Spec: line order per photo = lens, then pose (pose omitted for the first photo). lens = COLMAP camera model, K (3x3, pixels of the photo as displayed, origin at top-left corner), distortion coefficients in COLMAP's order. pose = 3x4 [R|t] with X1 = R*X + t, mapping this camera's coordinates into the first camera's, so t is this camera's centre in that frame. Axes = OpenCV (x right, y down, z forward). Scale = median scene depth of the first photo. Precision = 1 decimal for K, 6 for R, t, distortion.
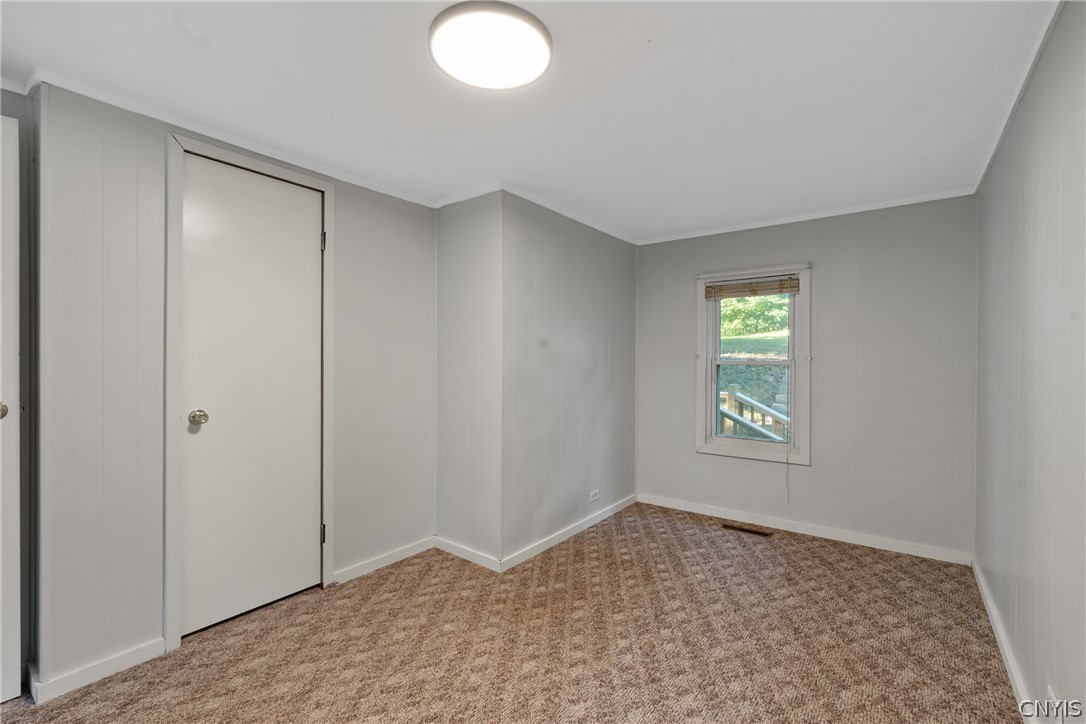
lens RADIAL K [[480.5, 0, 541.1], [0, 480.5, 358.4], [0, 0, 1]] dist [-0.007315, 0.000374]
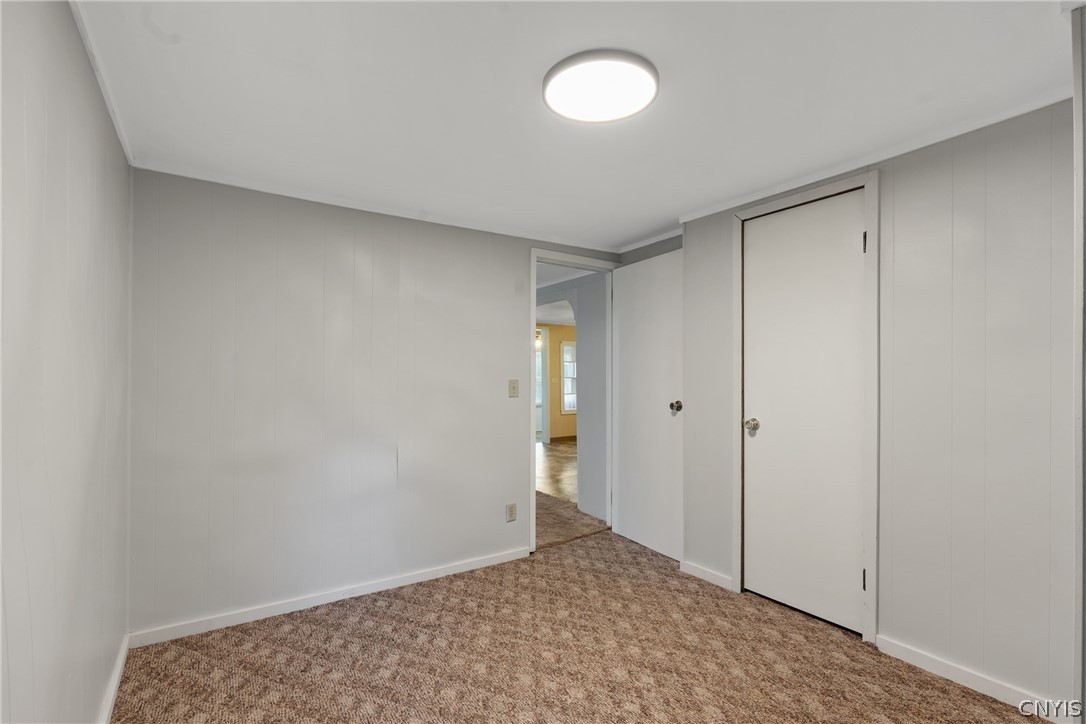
lens RADIAL K [[480.5, 0, 541.6], [0, 480.5, 371.5], [0, 0, 1]] dist [-0.007315, 0.000374]
pose [[-0.326621, -0.022213, -0.944894, 0.659918], [-0.003281, 0.999744, -0.022368, 0.014563], [0.945150, -0.004205, -0.326611, 0.860571]]
